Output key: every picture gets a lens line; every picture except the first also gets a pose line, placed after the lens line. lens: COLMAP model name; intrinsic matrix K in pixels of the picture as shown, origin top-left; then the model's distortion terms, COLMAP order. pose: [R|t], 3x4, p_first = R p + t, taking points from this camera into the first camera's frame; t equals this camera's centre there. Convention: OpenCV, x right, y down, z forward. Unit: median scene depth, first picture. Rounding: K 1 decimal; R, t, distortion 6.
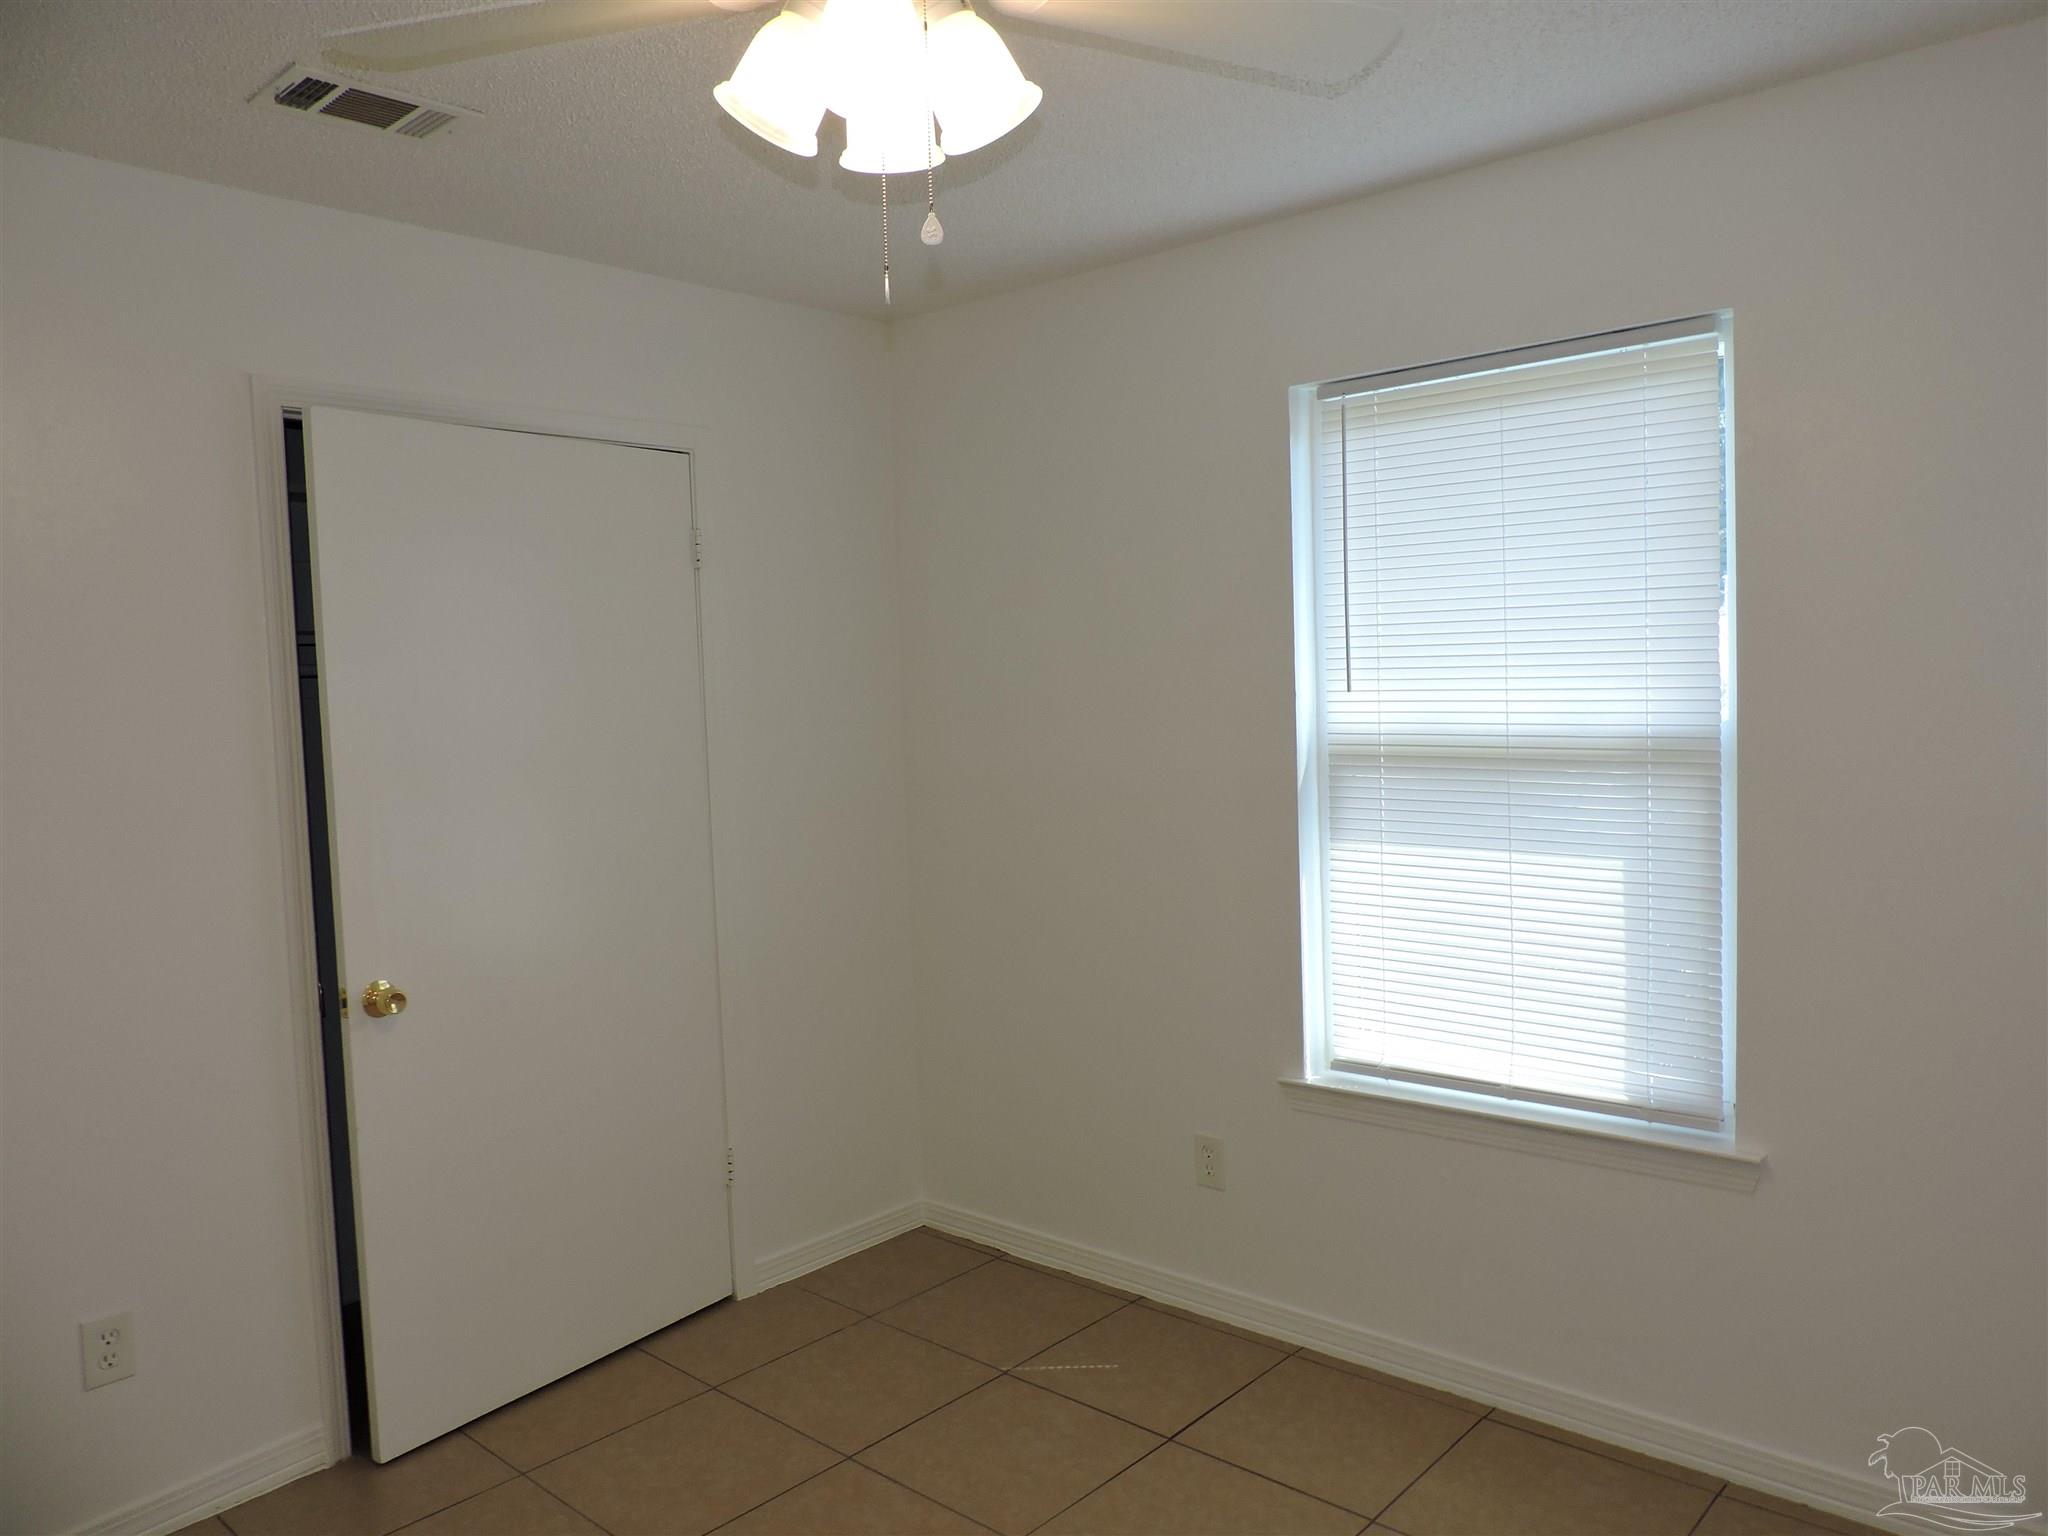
lens RADIAL K [[1430.5, 0, 1024.0], [0, 1430.5, 768.0], [0, 0, 1]] dist [-0.025797, 0.001059]
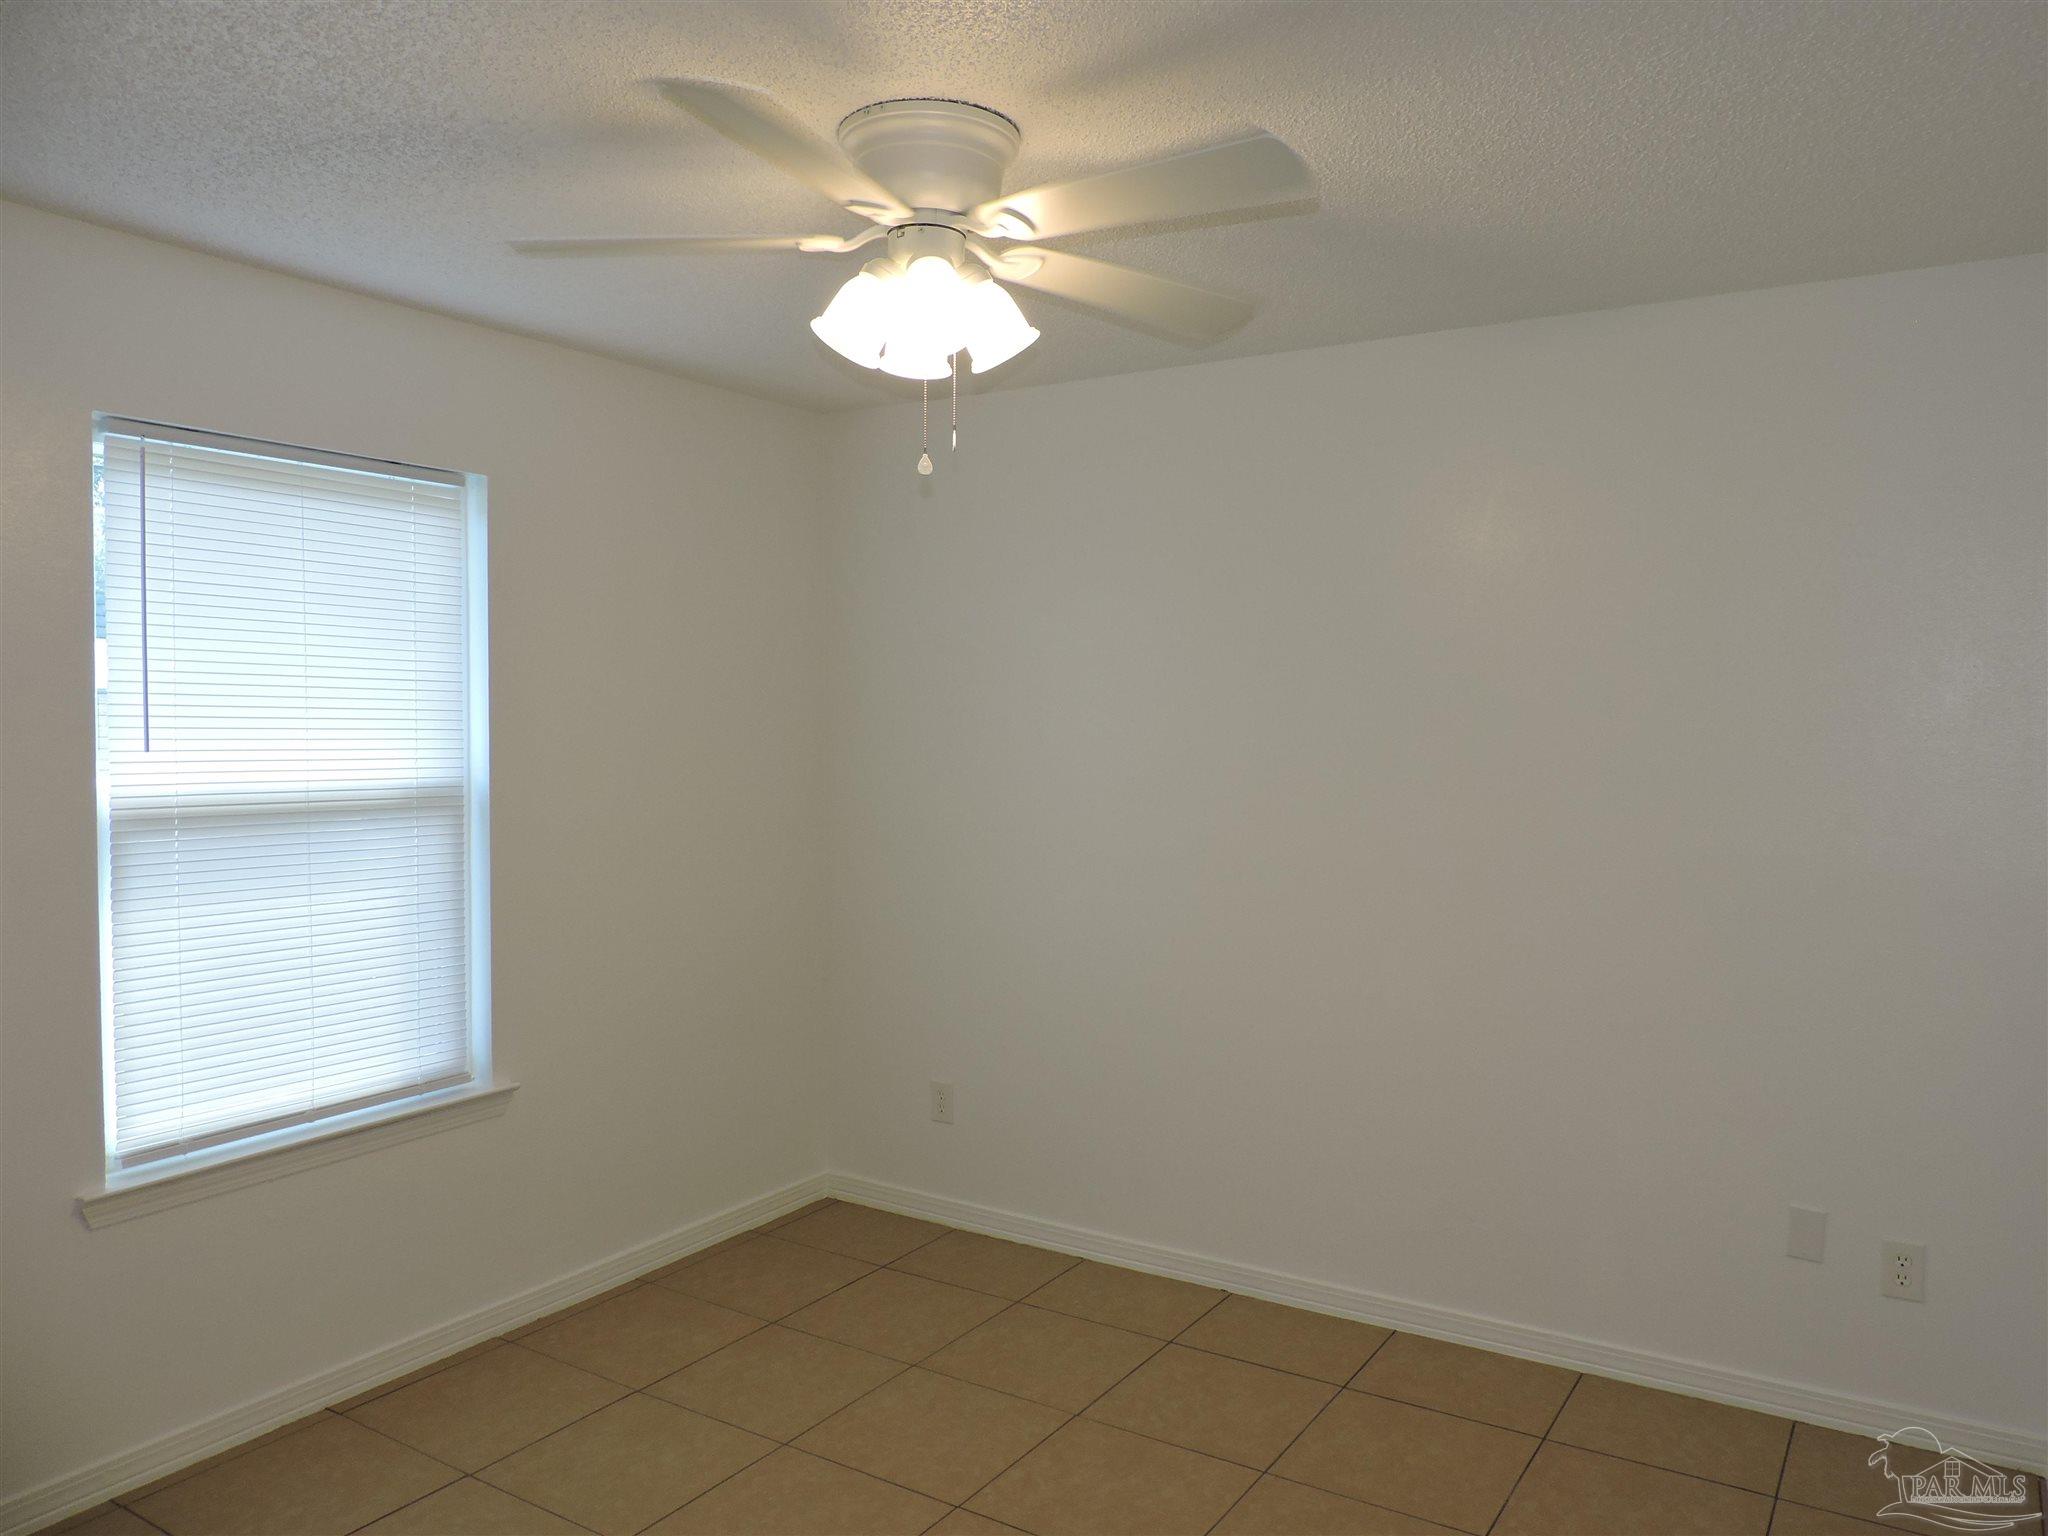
lens RADIAL K [[1430.5, 0, 1024.0], [0, 1430.5, 768.0], [0, 0, 1]] dist [-0.025797, 0.001059]
pose [[-0.146942, -0.005248, 0.989131, -0.875119], [0.059750, 0.998113, 0.014172, -0.024285], [-0.987339, 0.061184, -0.146351, 0.641318]]
